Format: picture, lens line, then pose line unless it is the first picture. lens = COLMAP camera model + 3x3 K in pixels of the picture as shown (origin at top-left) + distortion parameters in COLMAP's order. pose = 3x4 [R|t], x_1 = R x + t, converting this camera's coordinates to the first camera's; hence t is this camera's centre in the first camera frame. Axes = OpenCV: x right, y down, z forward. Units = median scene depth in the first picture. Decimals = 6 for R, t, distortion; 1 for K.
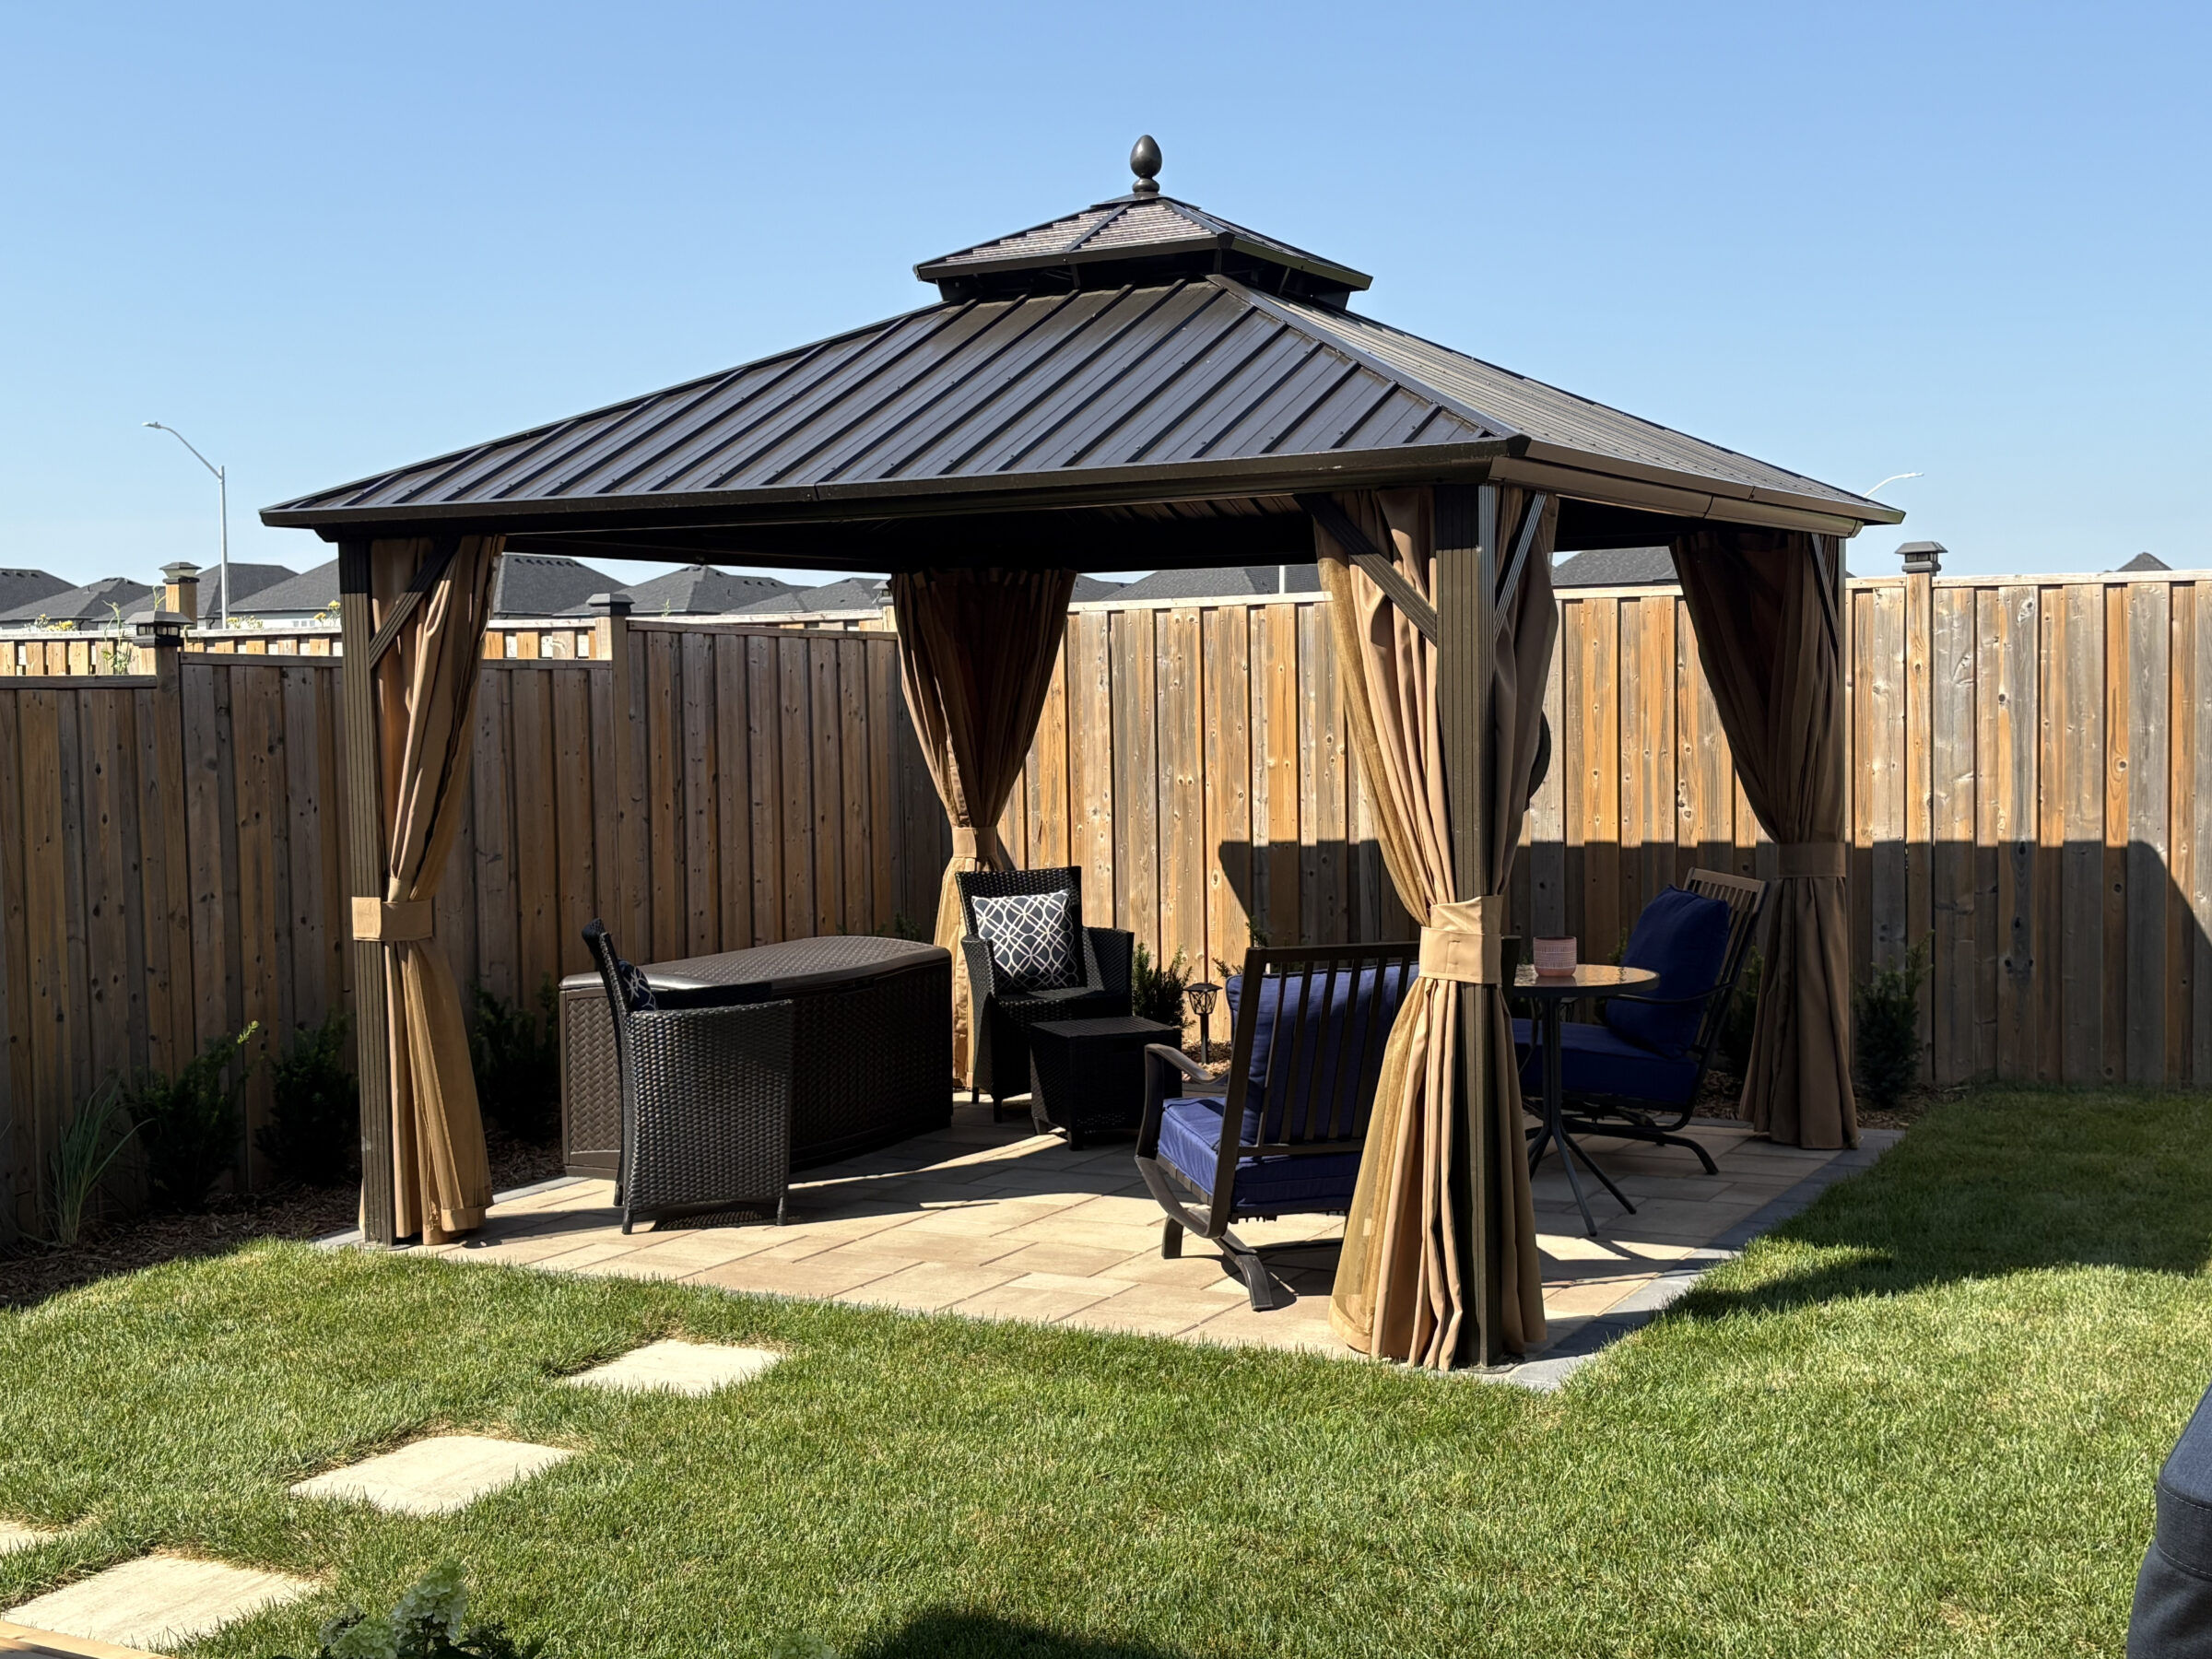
lens RADIAL K [[2676.6, 0, 1106.0], [0, 2676.6, 829.5], [0, 0, 1]] dist [0.088384, 0.001264]
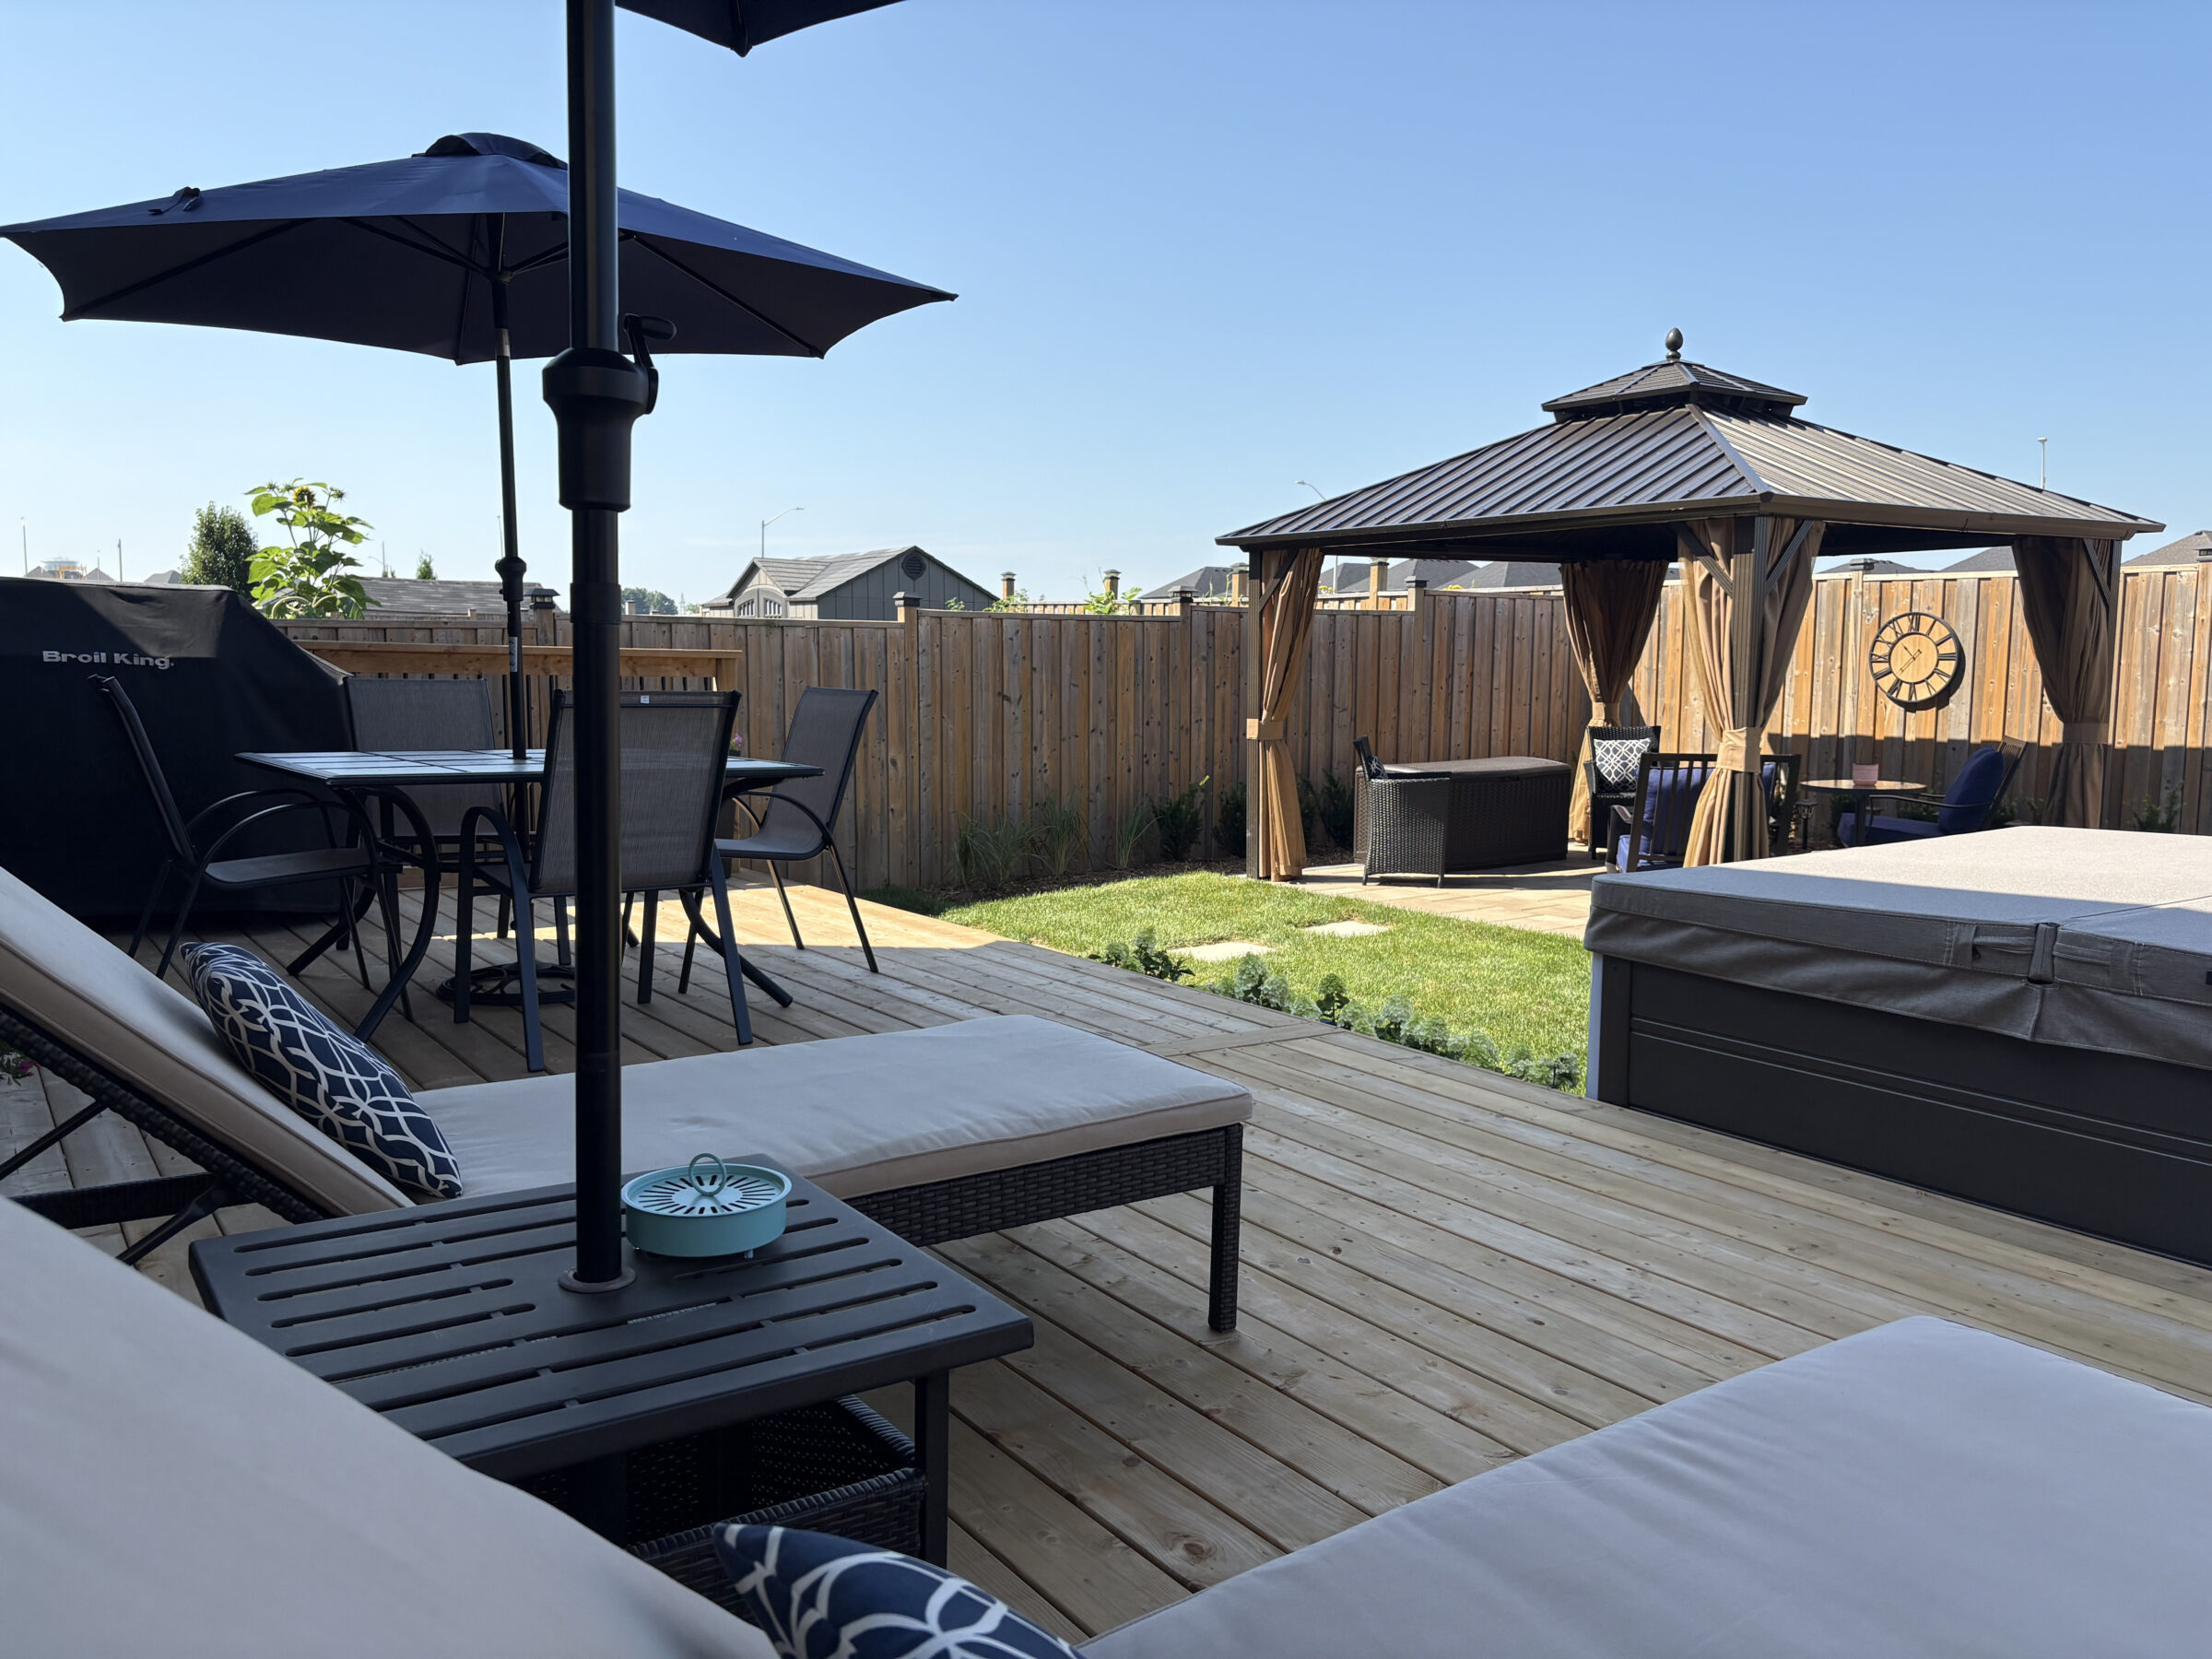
lens RADIAL K [[1678.6, 0, 1106.0], [0, 1678.6, 829.5], [0, 0, 1]] dist [-0.035113, 0.002736]
pose [[0.896999, 0.059697, -0.437982, 0.185604], [-0.032853, 0.997102, 0.068621, 0.022078], [0.440809, -0.047164, 0.896361, -0.222207]]
